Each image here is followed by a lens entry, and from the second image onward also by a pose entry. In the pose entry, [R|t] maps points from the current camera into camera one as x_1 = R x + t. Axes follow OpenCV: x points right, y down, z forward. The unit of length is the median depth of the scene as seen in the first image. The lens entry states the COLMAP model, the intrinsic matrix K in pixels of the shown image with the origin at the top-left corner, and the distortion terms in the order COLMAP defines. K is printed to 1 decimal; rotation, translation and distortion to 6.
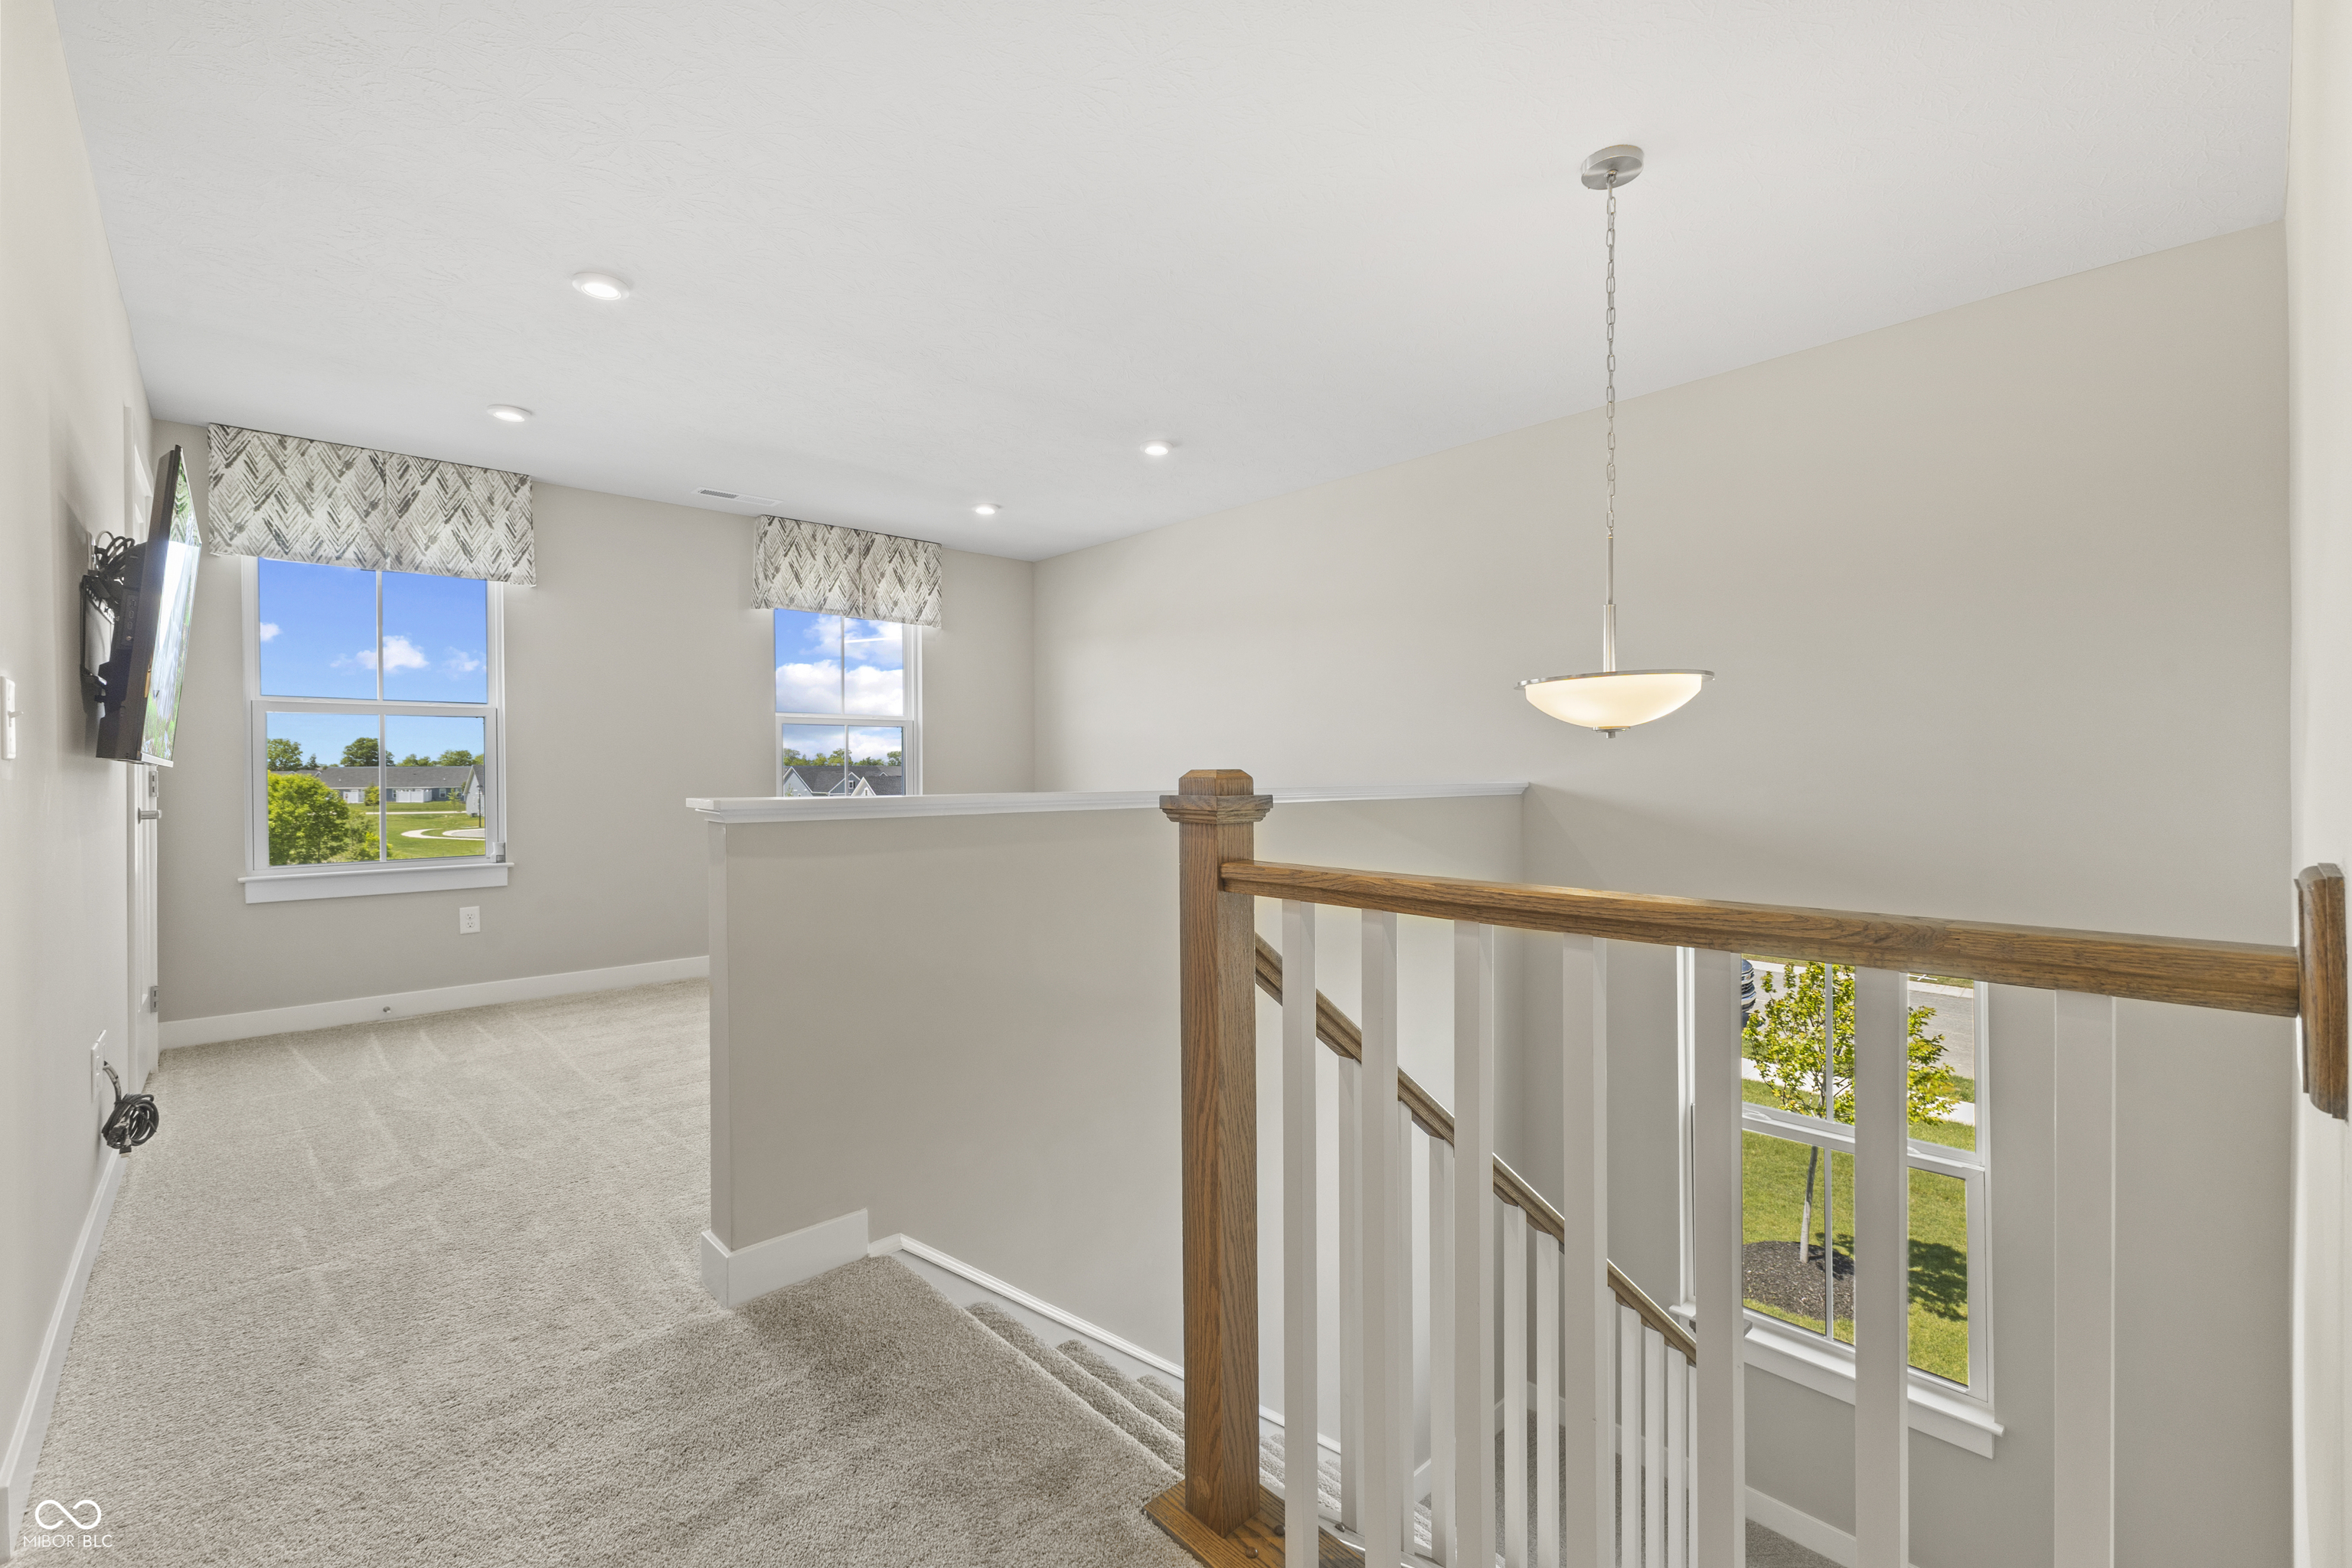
lens RADIAL K [[1026.5, 0, 1179.0], [0, 1026.5, 772.6], [0, 0, 1]] dist [0.015341, -0.002370]
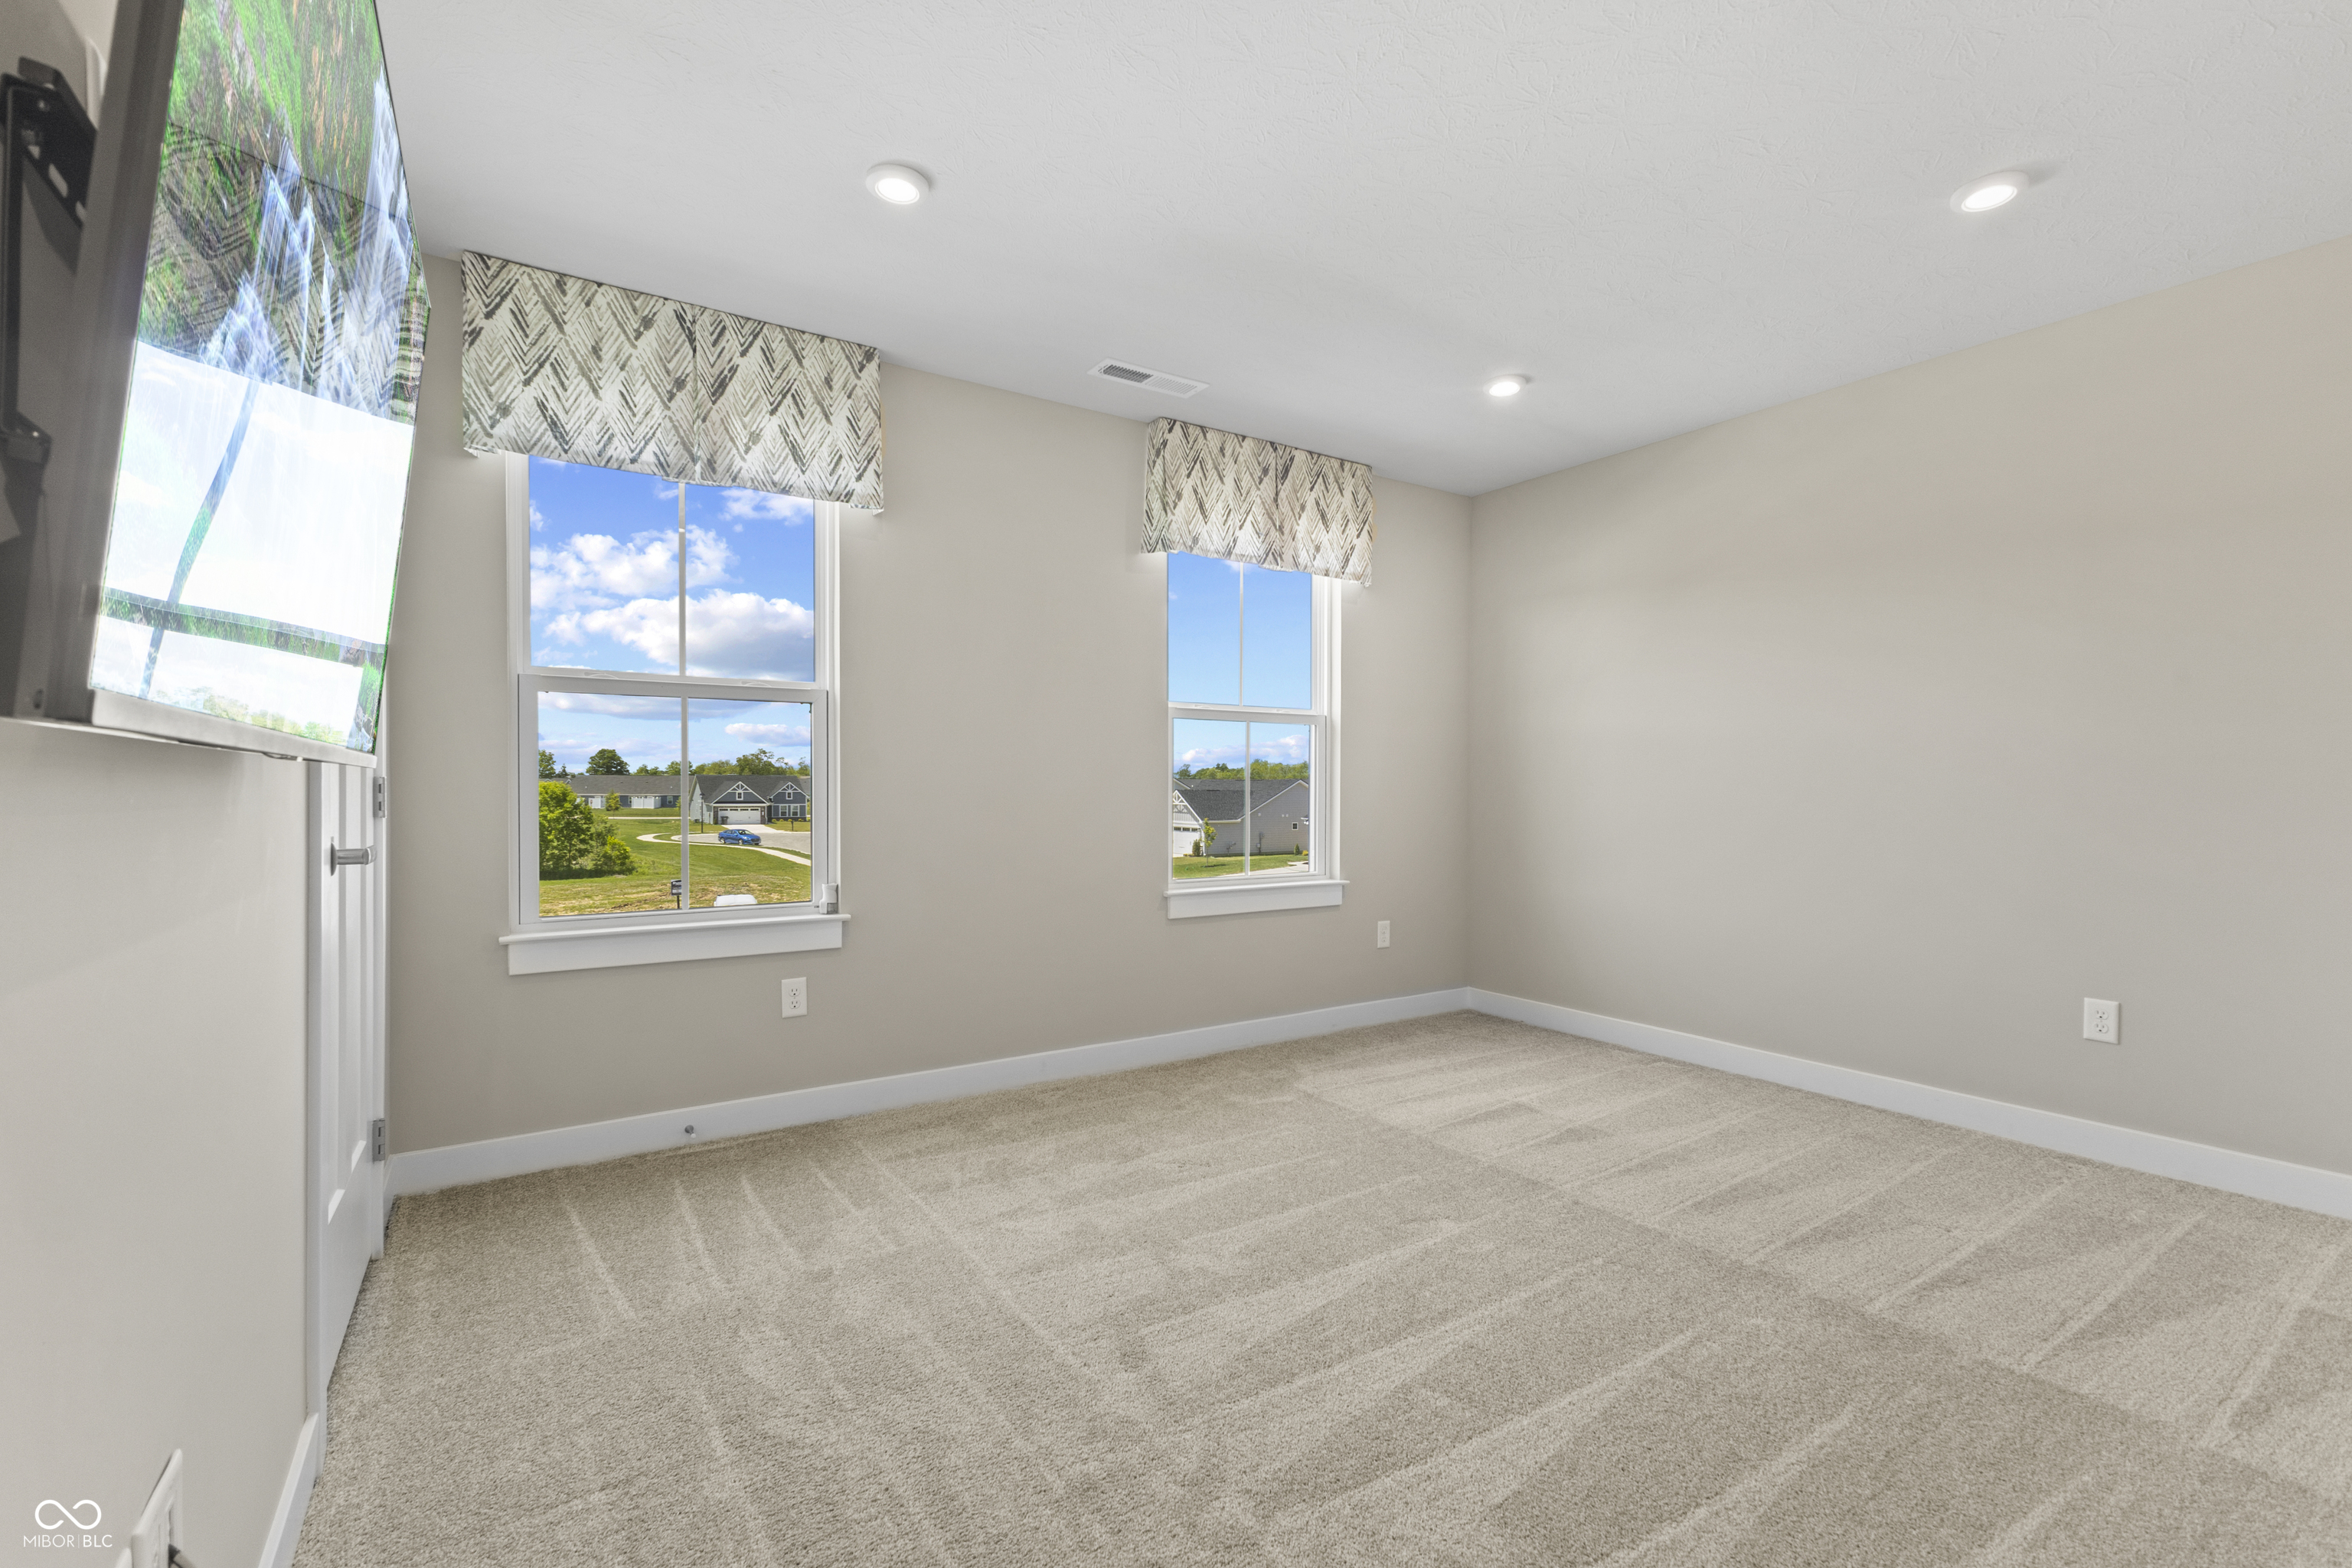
lens RADIAL K [[1026.5, 0, 1176.7], [0, 1026.5, 790.1], [0, 0, 1]] dist [0.015341, -0.002370]
pose [[0.987236, 0.009635, -0.158971, -0.326003], [-0.009125, 0.999951, 0.003938, -0.000343], [0.159001, -0.002437, 0.987275, 0.363077]]
